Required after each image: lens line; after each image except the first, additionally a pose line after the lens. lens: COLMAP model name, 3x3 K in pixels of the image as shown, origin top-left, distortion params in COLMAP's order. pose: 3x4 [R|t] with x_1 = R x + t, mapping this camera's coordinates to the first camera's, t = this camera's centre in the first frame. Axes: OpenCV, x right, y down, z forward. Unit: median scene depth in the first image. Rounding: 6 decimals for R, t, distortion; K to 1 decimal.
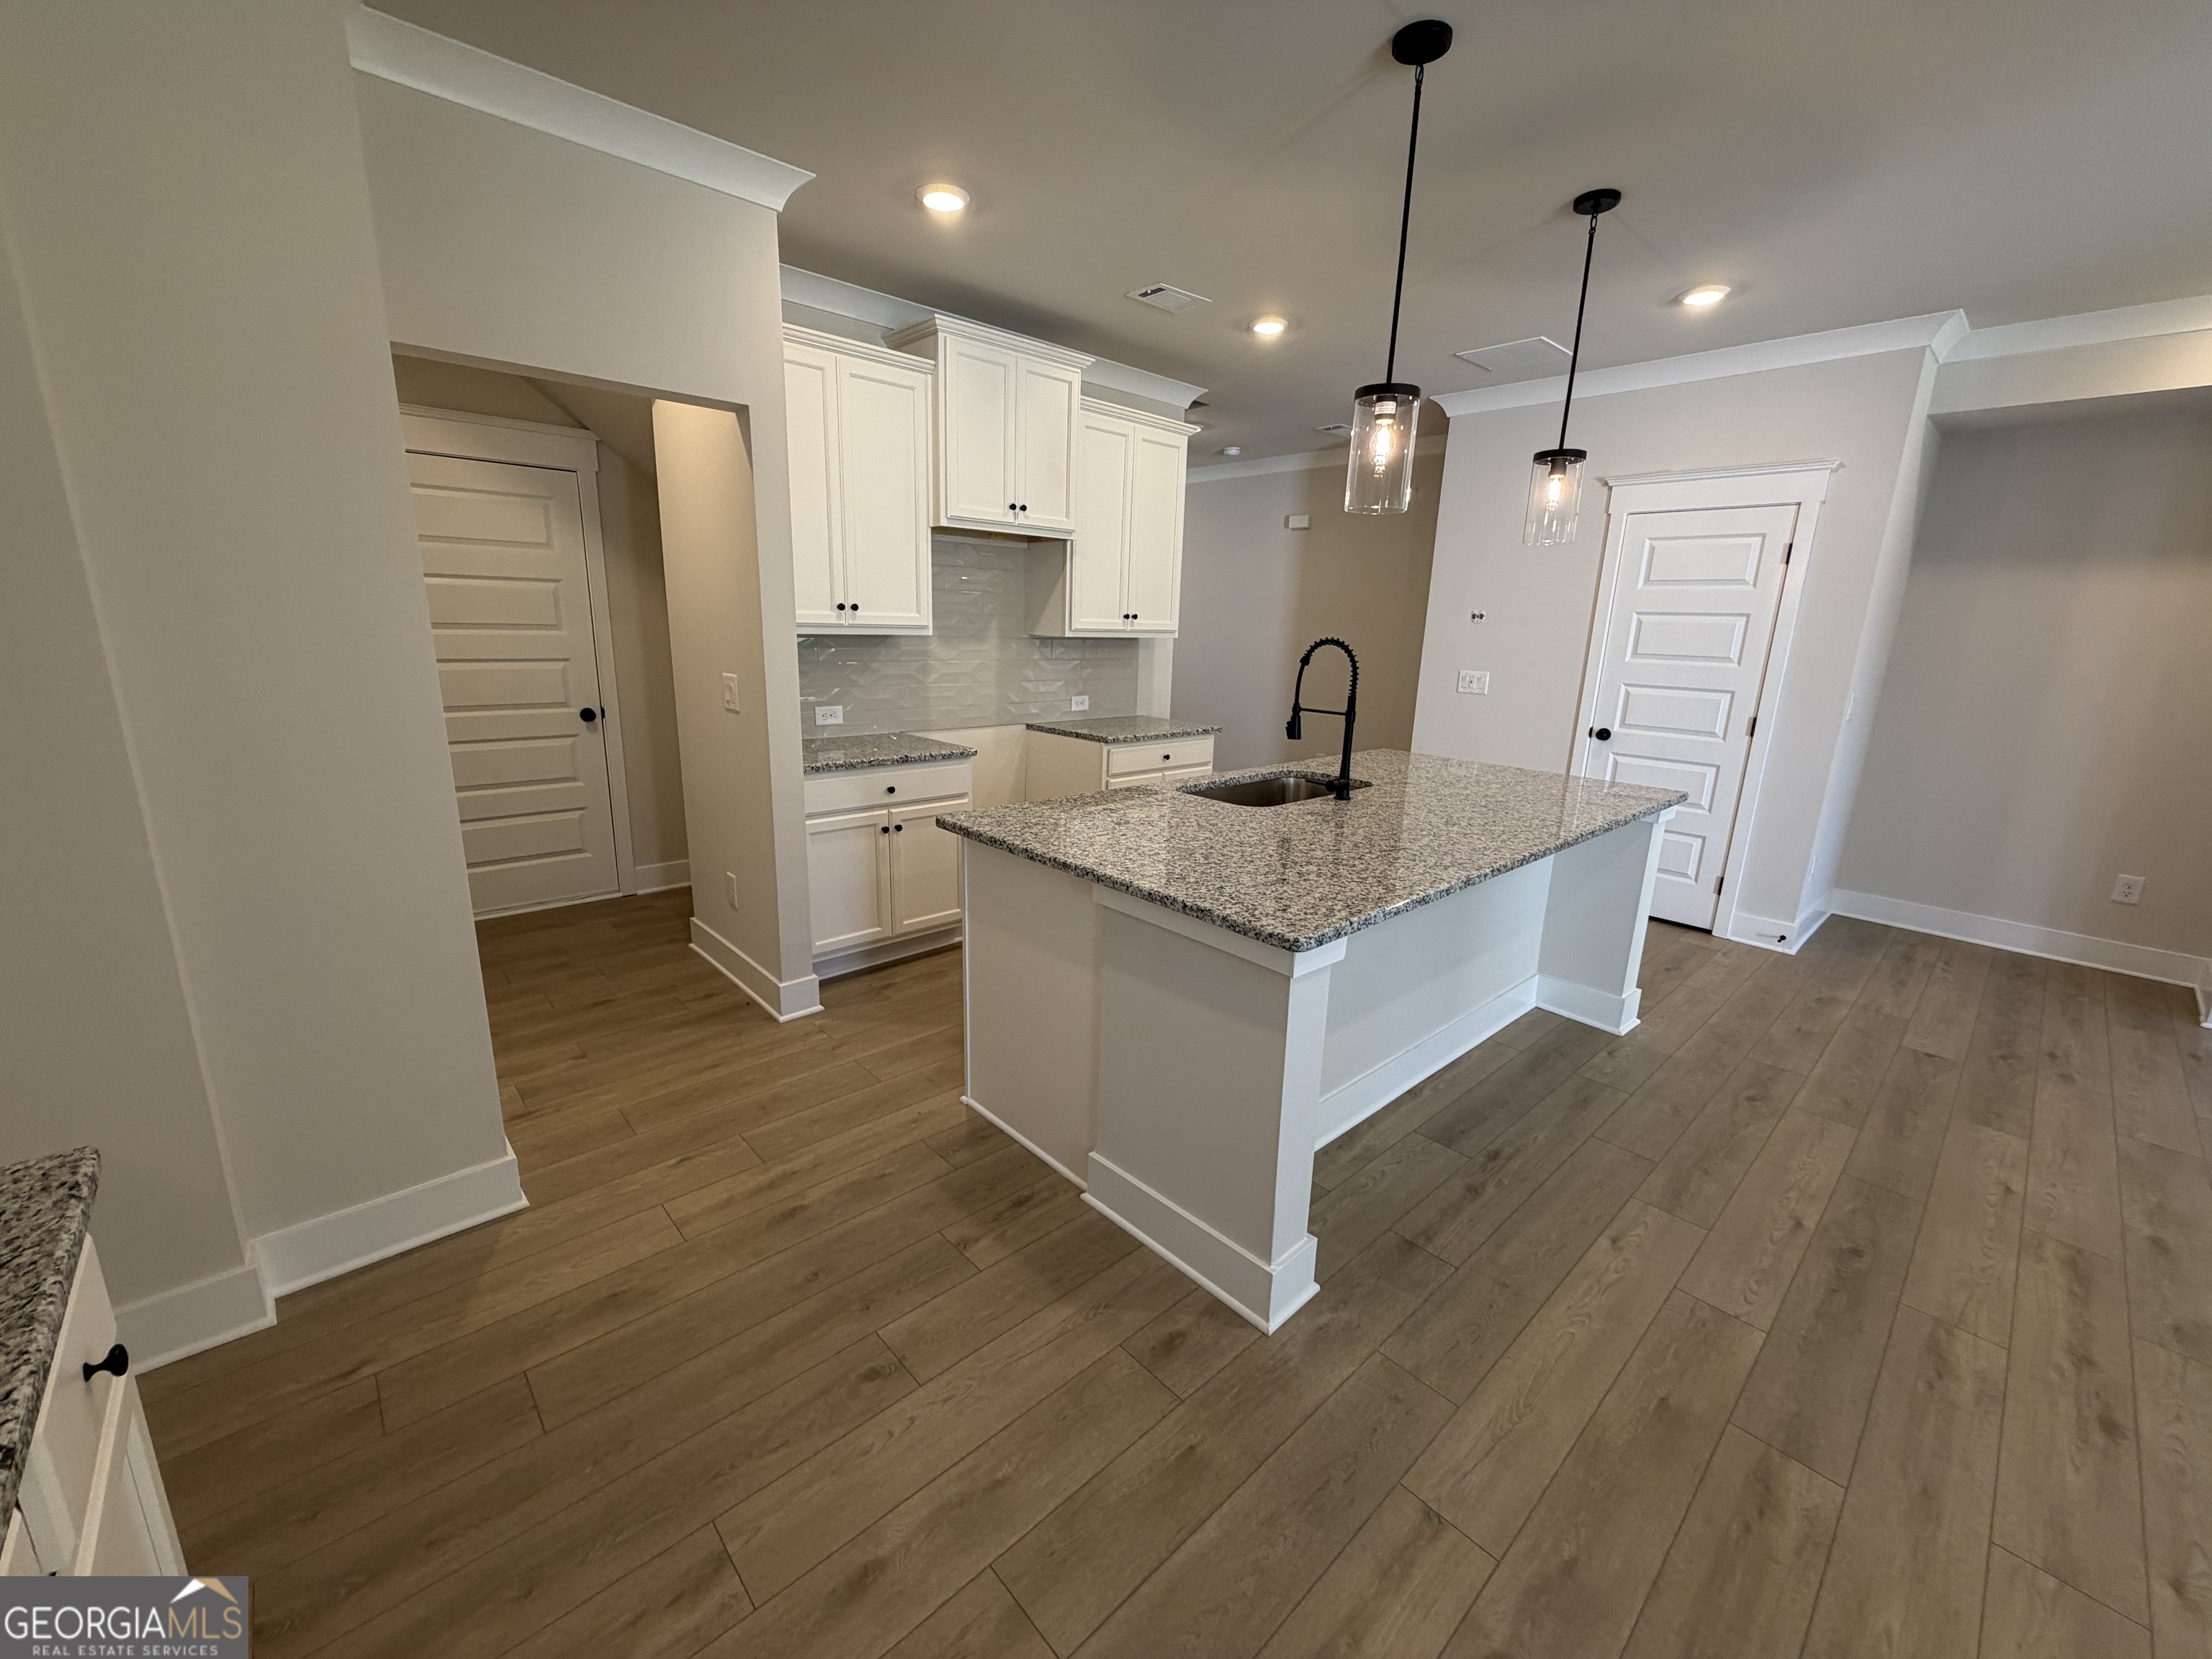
lens RADIAL K [[883.9, 0, 1101.1], [0, 883.9, 832.3], [0, 0, 1]] dist [0.000286, 0.000278]
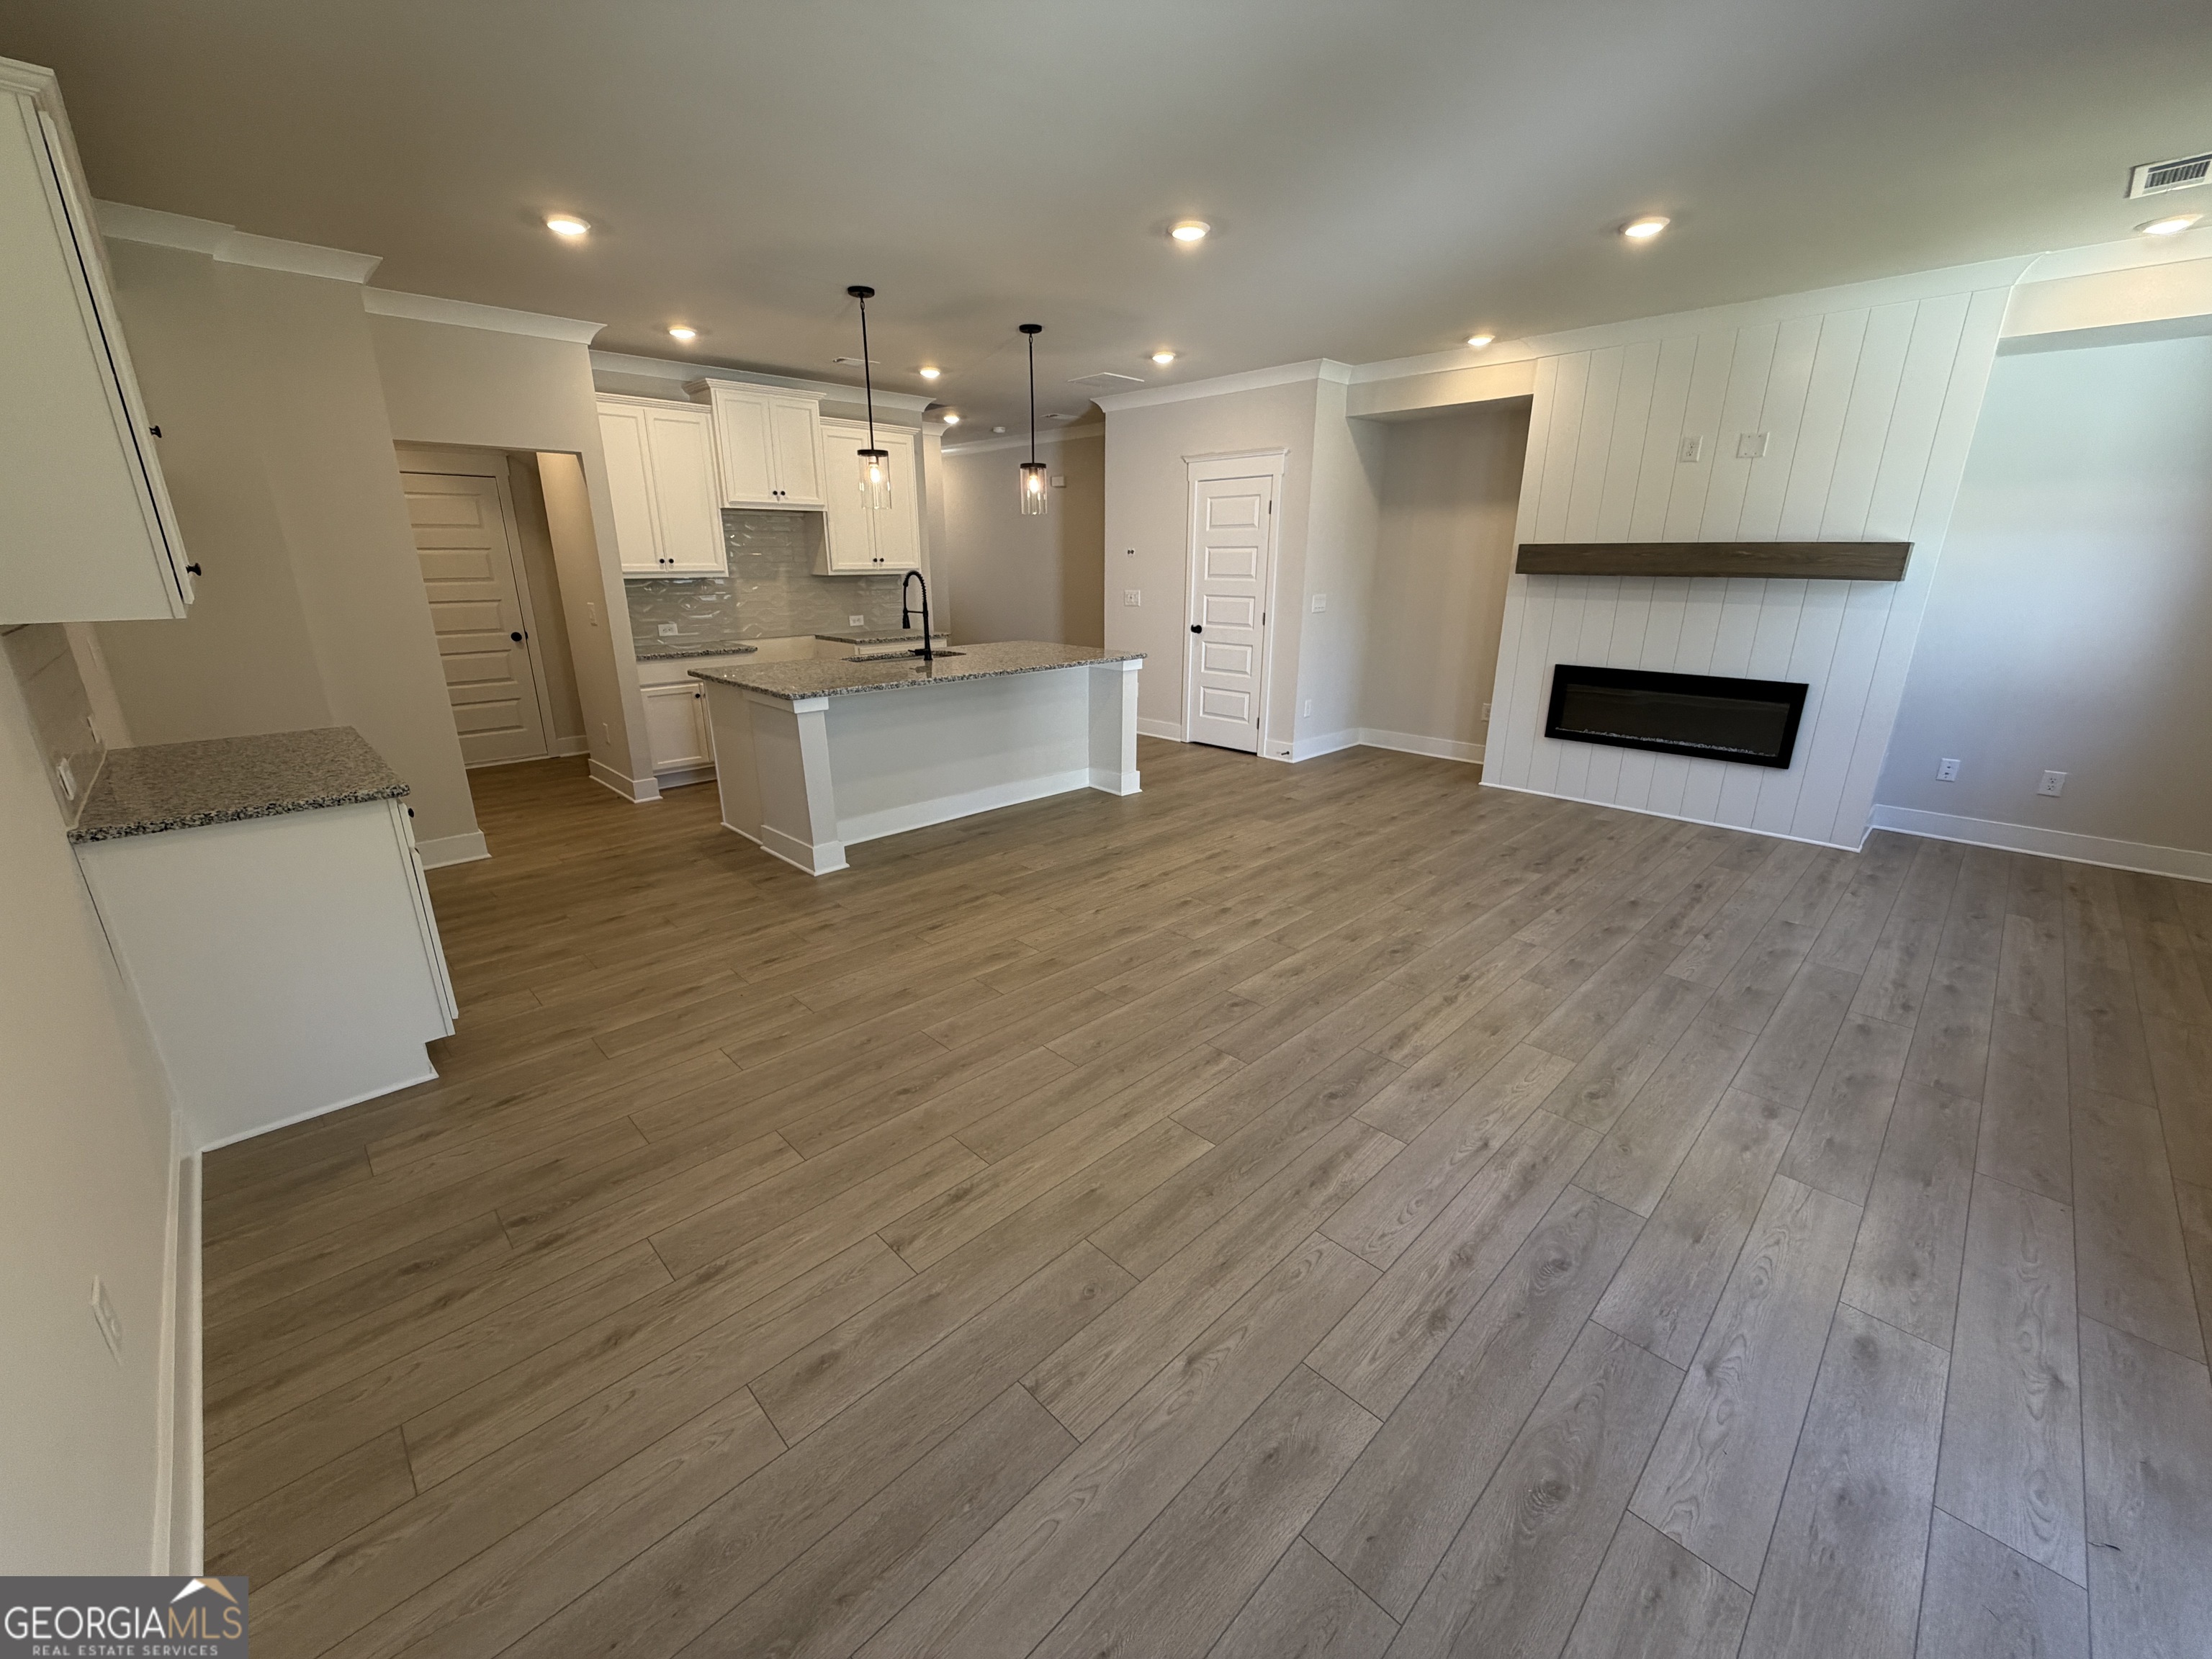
lens RADIAL K [[883.9, 0, 1101.1], [0, 883.9, 832.3], [0, 0, 1]] dist [0.000286, 0.000278]
pose [[0.999083, -0.038068, 0.019571, 0.489631], [0.036699, 0.997139, 0.066090, 0.177221], [-0.022031, -0.065311, 0.997622, -0.722828]]
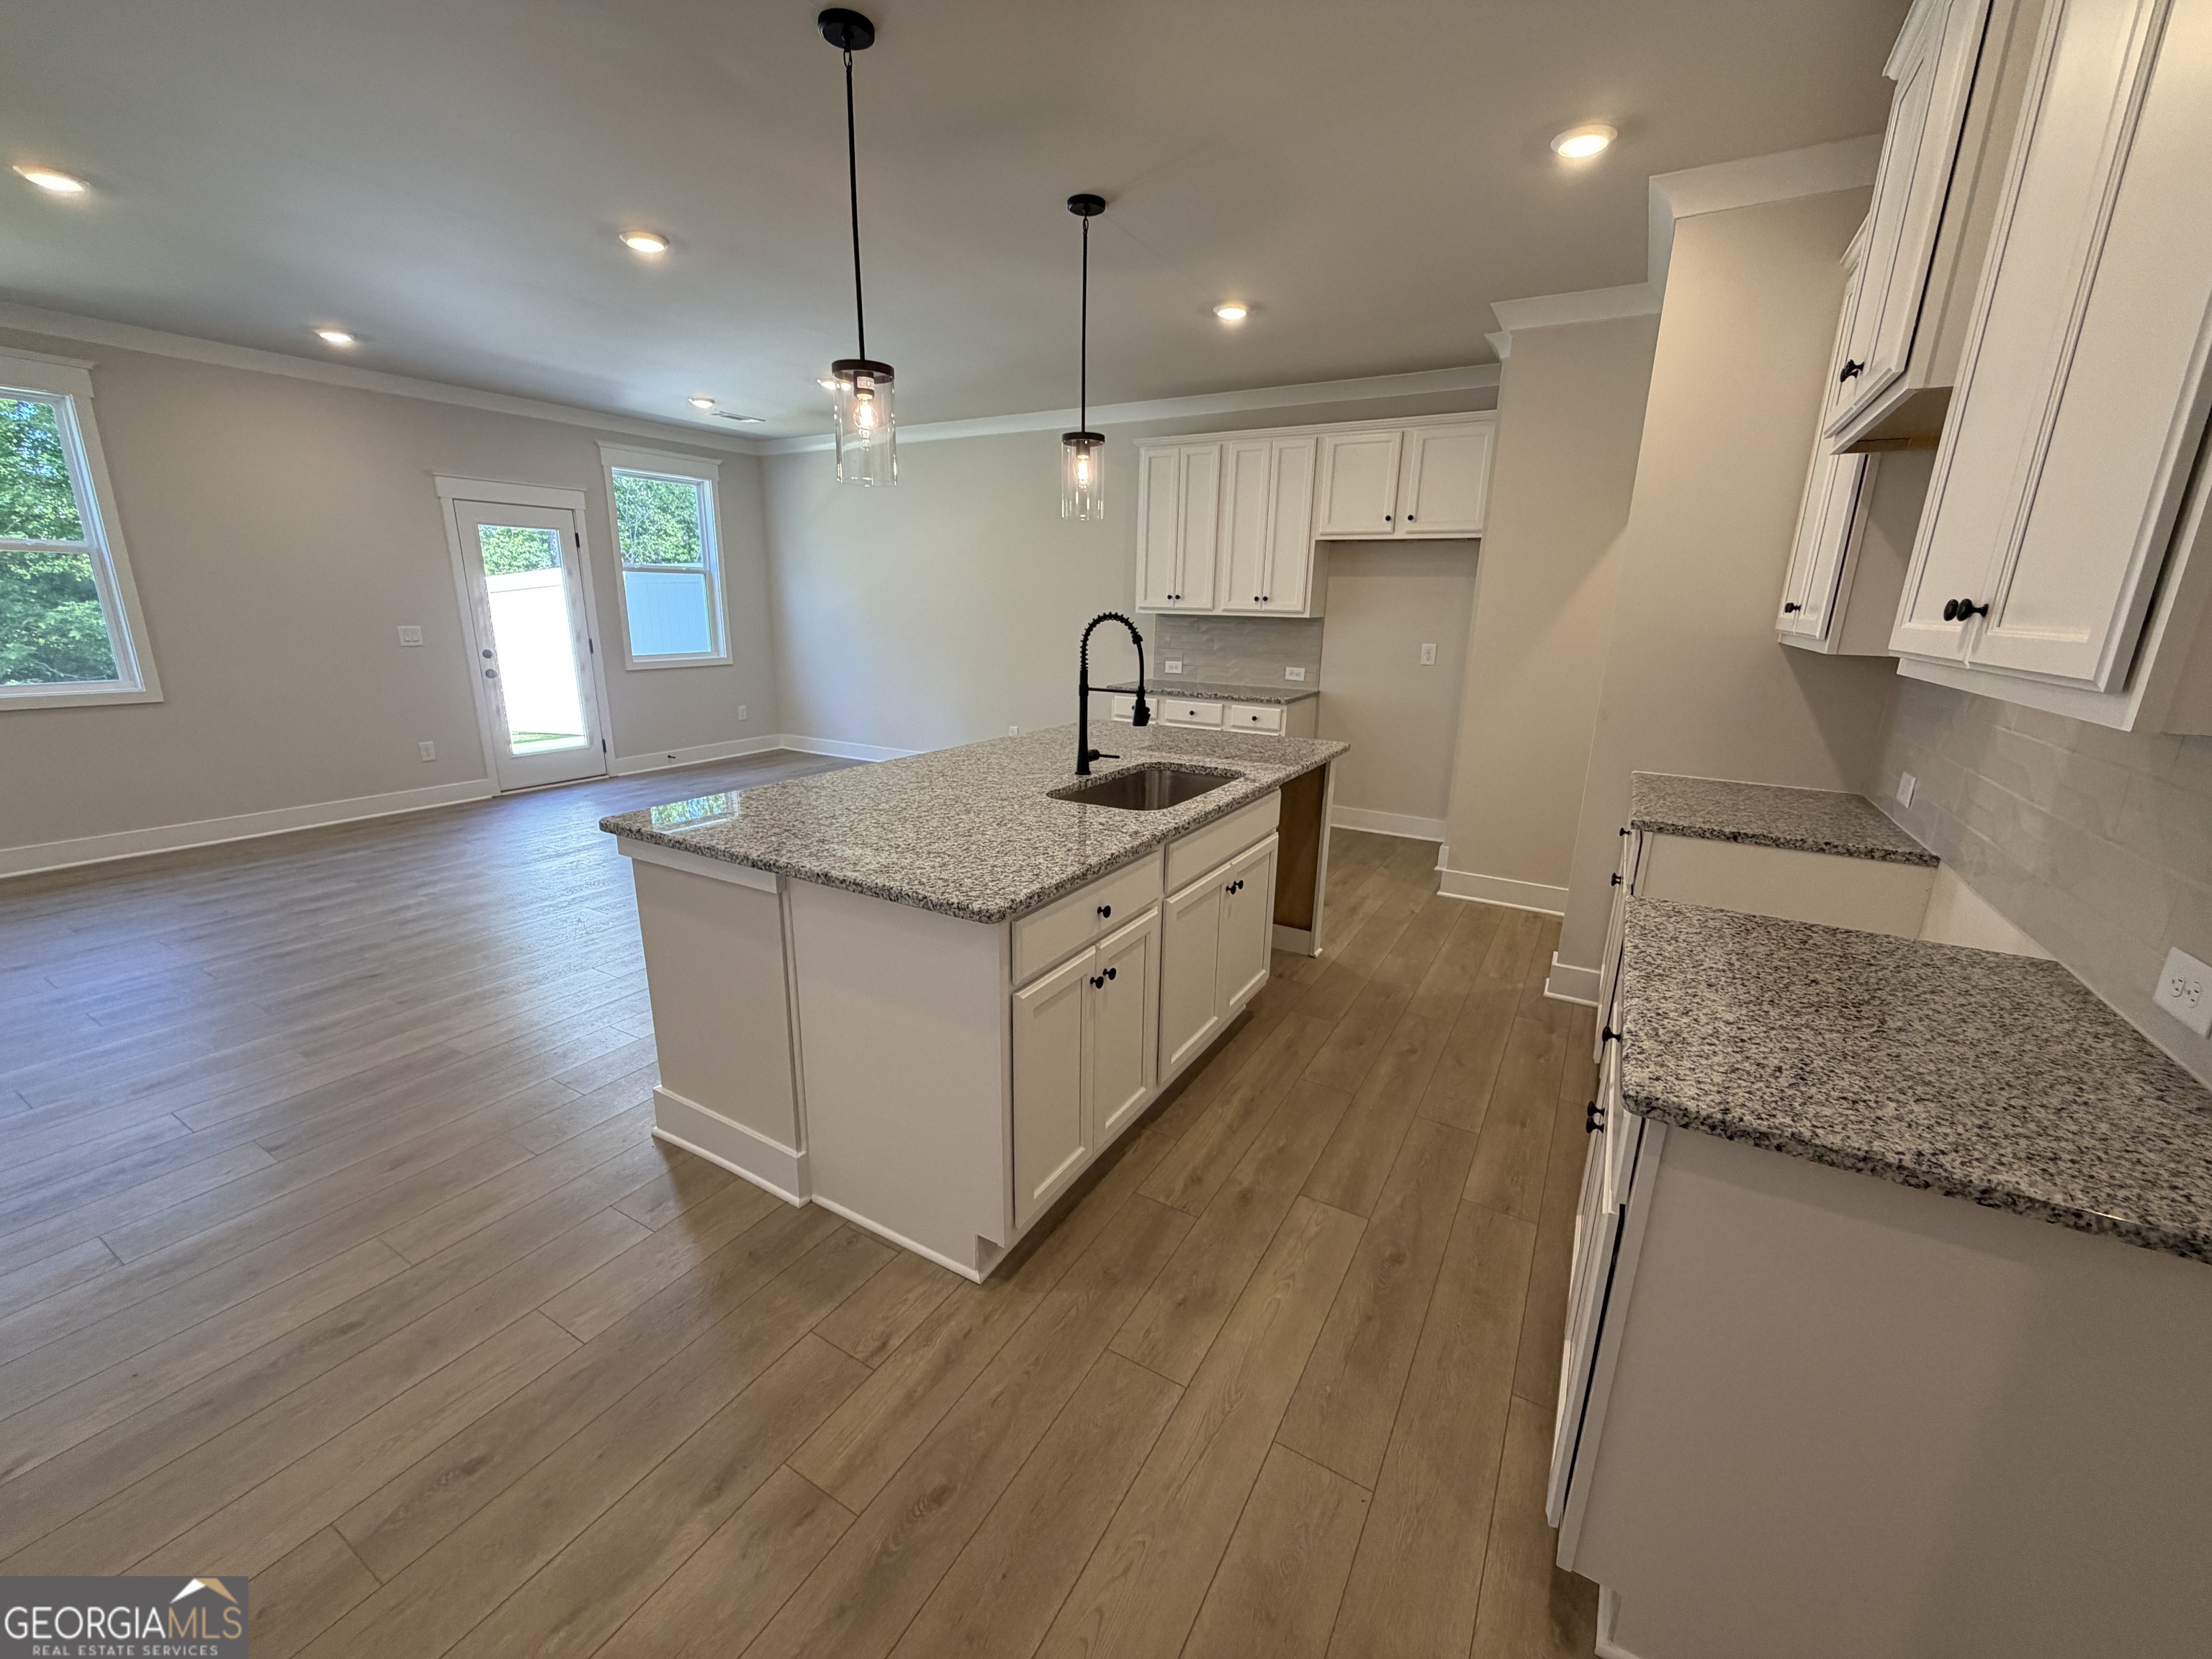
lens RADIAL K [[883.9, 0, 1101.1], [0, 883.9, 832.3], [0, 0, 1]] dist [0.000286, 0.000278]
pose [[-0.955379, 0.028914, -0.293963, 0.462283], [-0.114969, 0.880320, 0.460237, -0.370757], [0.272089, 0.473498, -0.837716, 1.576112]]
